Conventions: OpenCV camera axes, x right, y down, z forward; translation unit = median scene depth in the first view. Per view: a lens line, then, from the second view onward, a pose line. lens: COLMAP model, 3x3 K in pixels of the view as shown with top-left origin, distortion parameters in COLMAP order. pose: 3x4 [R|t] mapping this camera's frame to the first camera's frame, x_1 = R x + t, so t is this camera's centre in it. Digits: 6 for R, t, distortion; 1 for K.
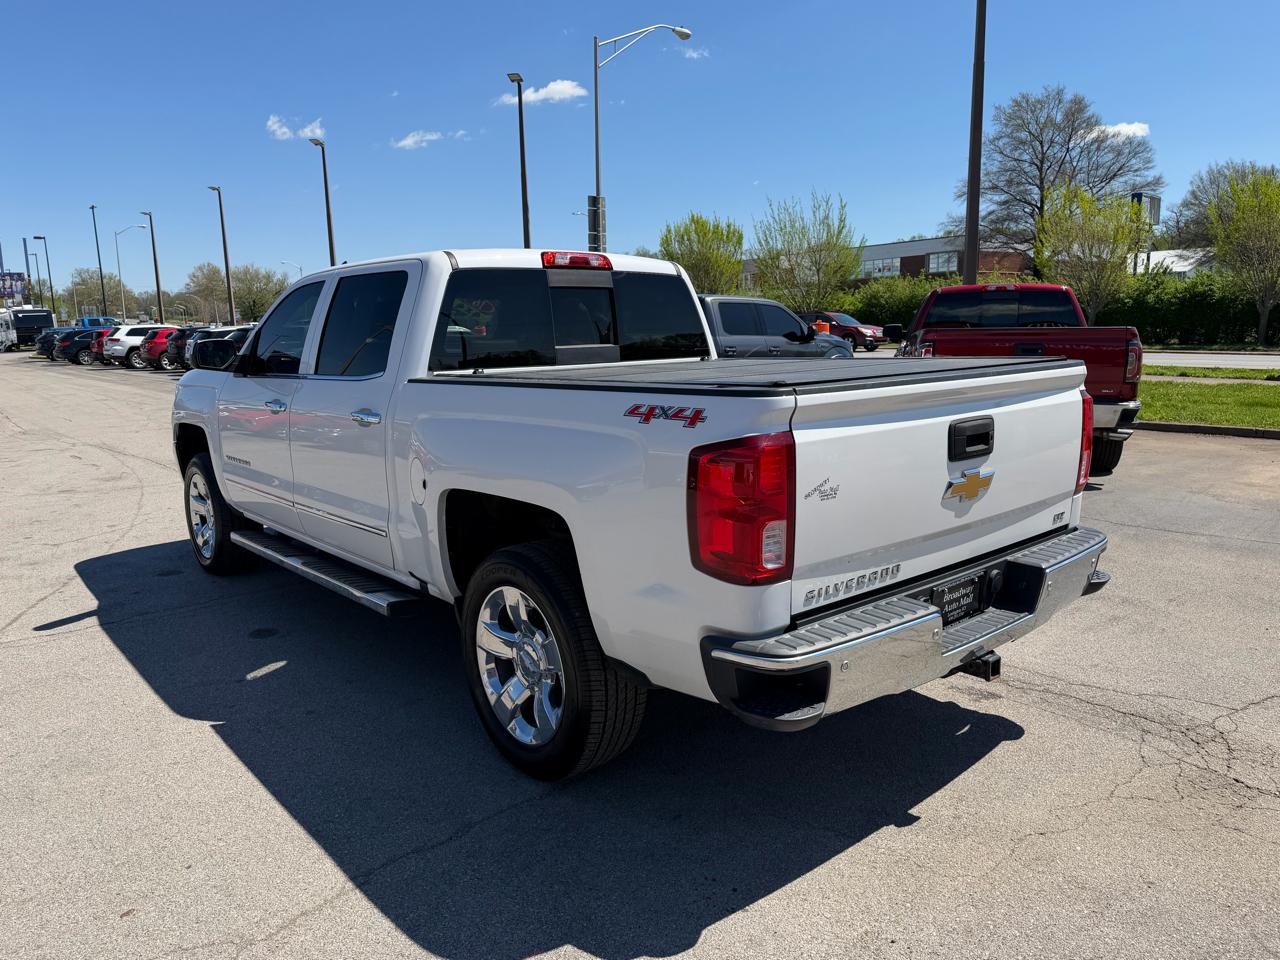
lens RADIAL K [[904.9, 0, 640.0], [0, 904.9, 480.0], [0, 0, 1]] dist [0.039664, -0.044390]
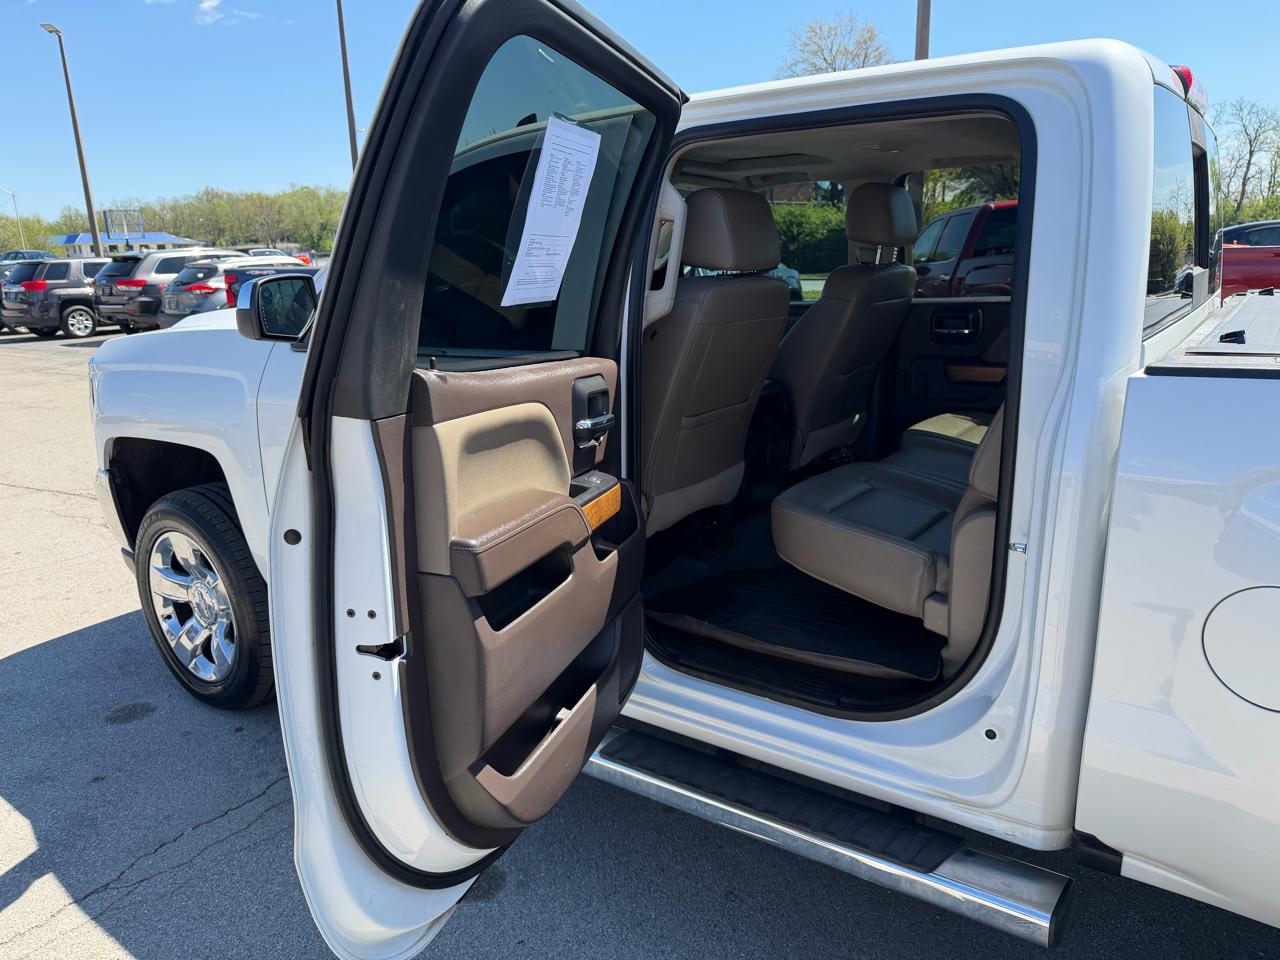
lens RADIAL K [[902.5, 0, 635.2], [0, 902.5, 478.7], [0, 0, 1]] dist [0.047361, -0.040891]
pose [[0.971631, -0.066353, 0.227003, -0.491462], [0.050421, 0.995887, 0.075280, -0.091973], [-0.231065, -0.061698, 0.970980, 0.598406]]
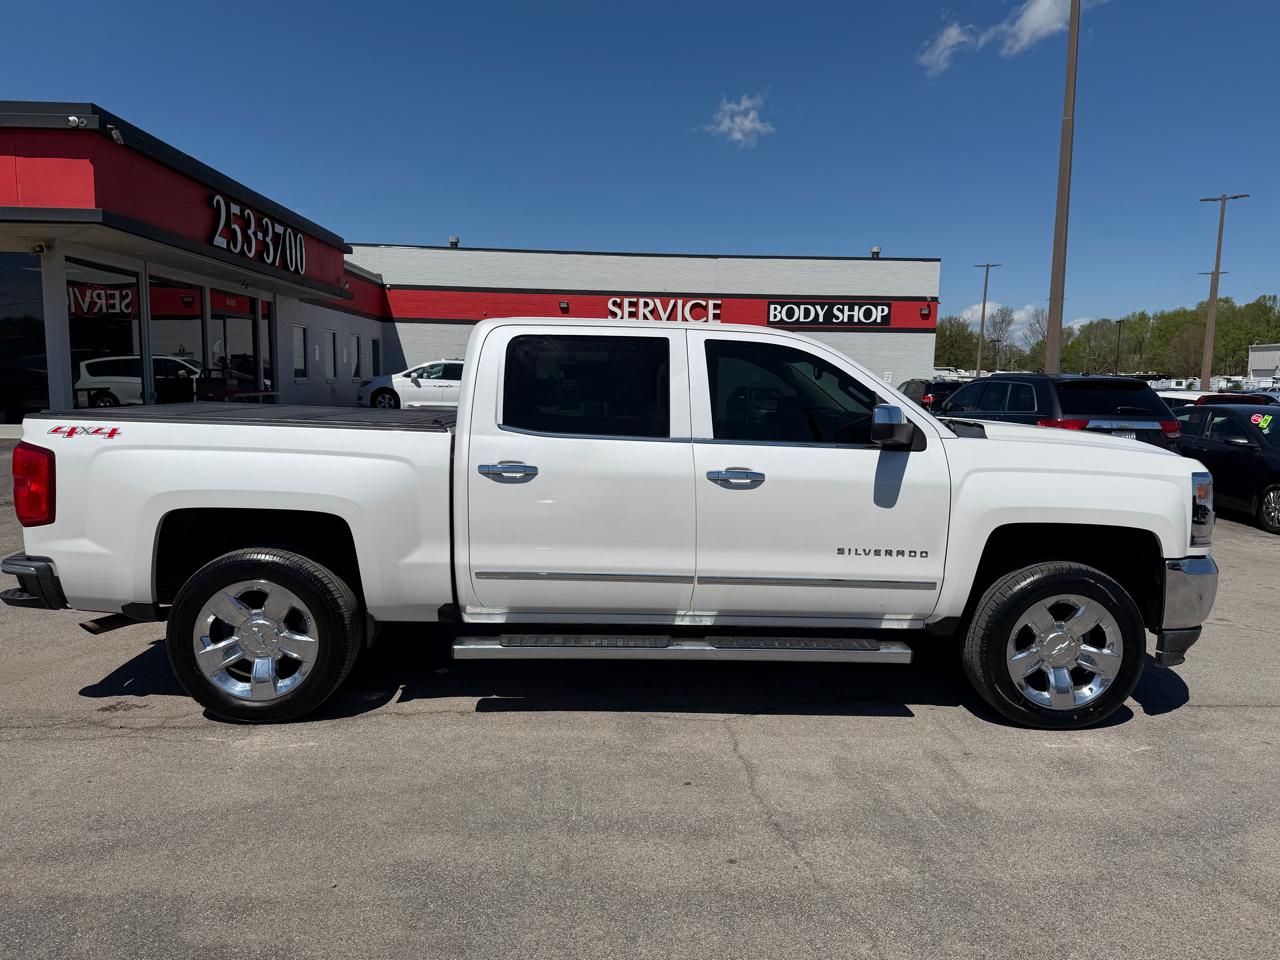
lens RADIAL K [[880.2, 0, 619.2], [0, 880.2, 484.9], [0, 0, 1]] dist [0.065942, -0.104242]
pose [[-0.628689, 0.097105, -0.771570, 0.745637], [-0.138924, 0.962188, 0.234293, -0.347382], [0.765147, 0.254488, -0.591427, 1.903627]]
